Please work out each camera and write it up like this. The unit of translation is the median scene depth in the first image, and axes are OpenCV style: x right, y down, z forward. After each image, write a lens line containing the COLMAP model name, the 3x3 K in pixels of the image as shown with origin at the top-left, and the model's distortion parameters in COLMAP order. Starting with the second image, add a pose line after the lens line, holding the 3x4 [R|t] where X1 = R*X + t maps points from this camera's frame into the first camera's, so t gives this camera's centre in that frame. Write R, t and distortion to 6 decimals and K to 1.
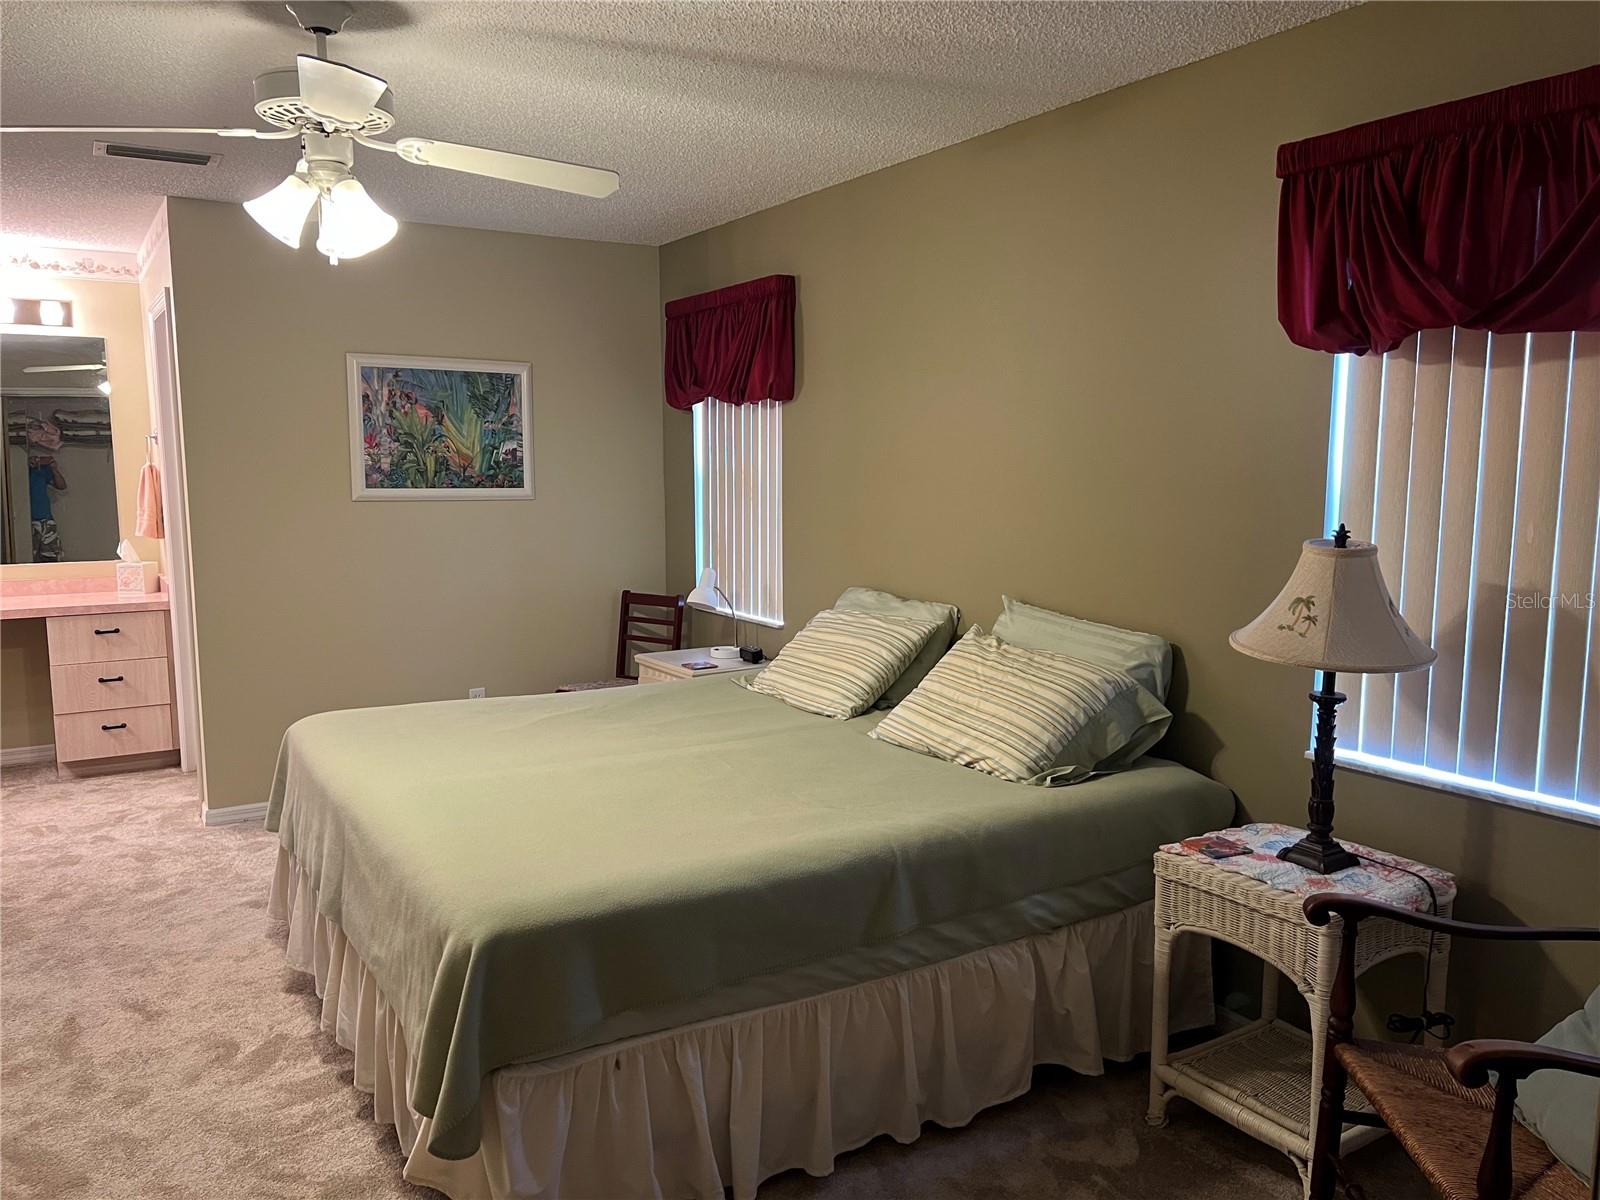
lens RADIAL K [[1190.1, 0, 797.3], [0, 1190.1, 605.0], [0, 0, 1]] dist [0.091796, -0.114402]
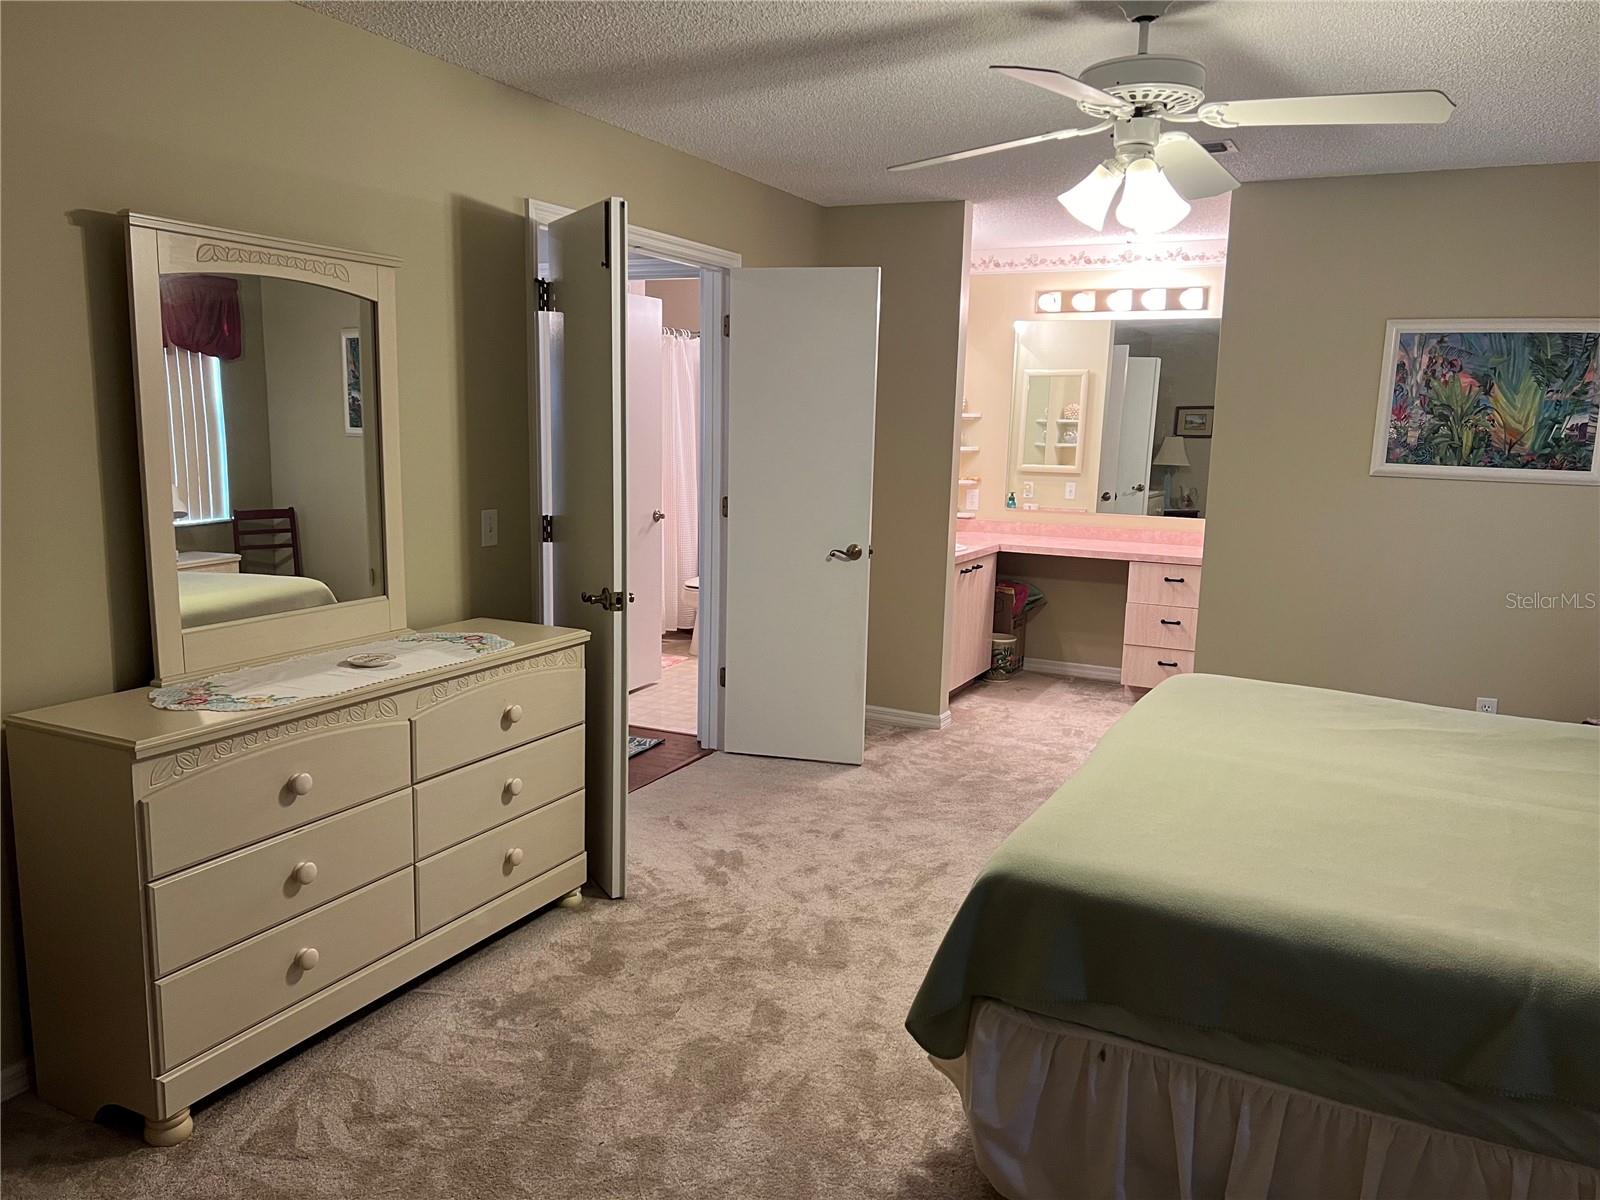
lens RADIAL K [[1204.6, 0, 805.3], [0, 1204.6, 606.3], [0, 0, 1]] dist [0.013162, -0.002127]
pose [[0.522786, 0.147661, -0.839578, 0.212336], [-0.129449, 0.987213, 0.093021, -0.014860], [0.842578, 0.060052, 0.535216, 0.112207]]
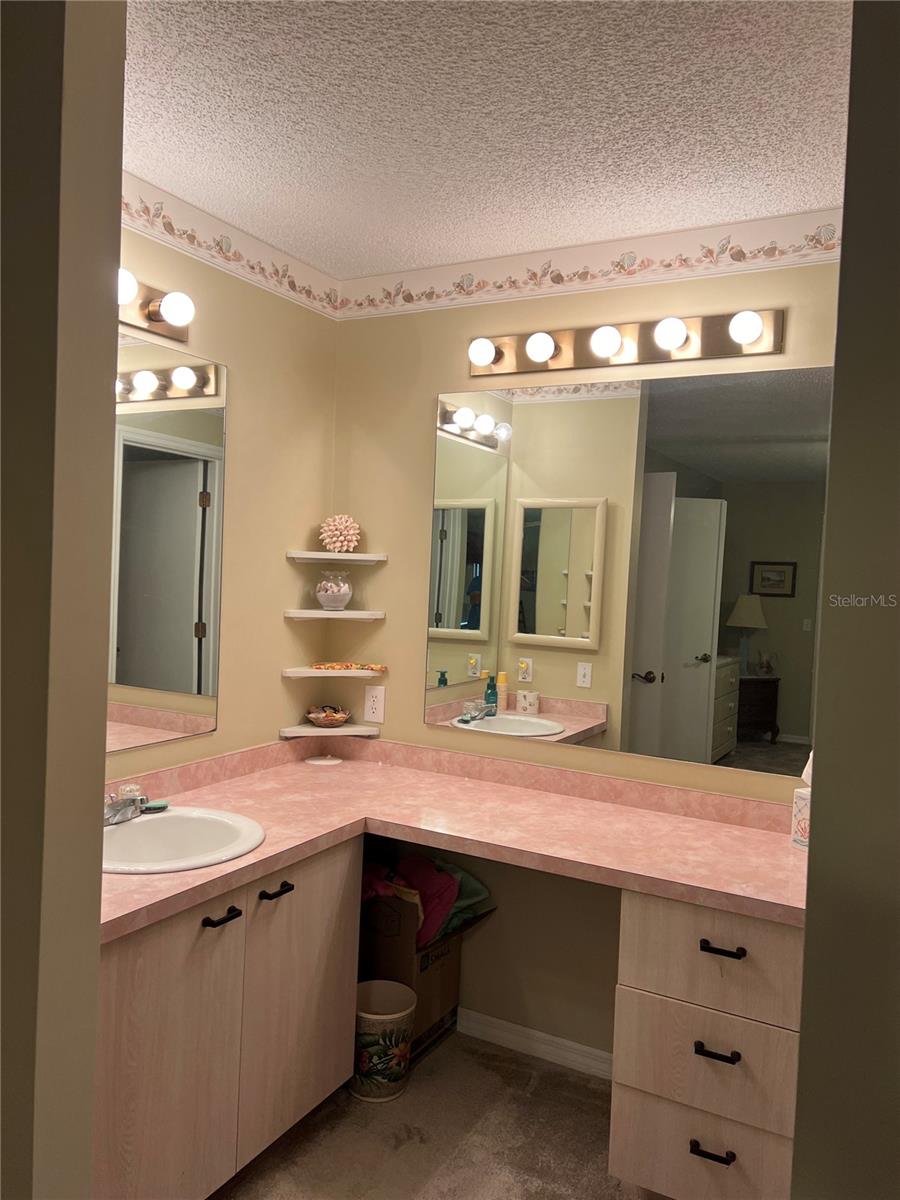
lens RADIAL K [[903.5, 0, 450.0], [0, 903.5, 600.0], [0, 0, 1]] dist [0.013162, -0.002127]
pose [[0.491504, 0.047377, -0.869586, -0.340034], [-0.142817, 0.989386, -0.026818, -0.092355], [0.859085, 0.137373, 0.493053, 0.756092]]
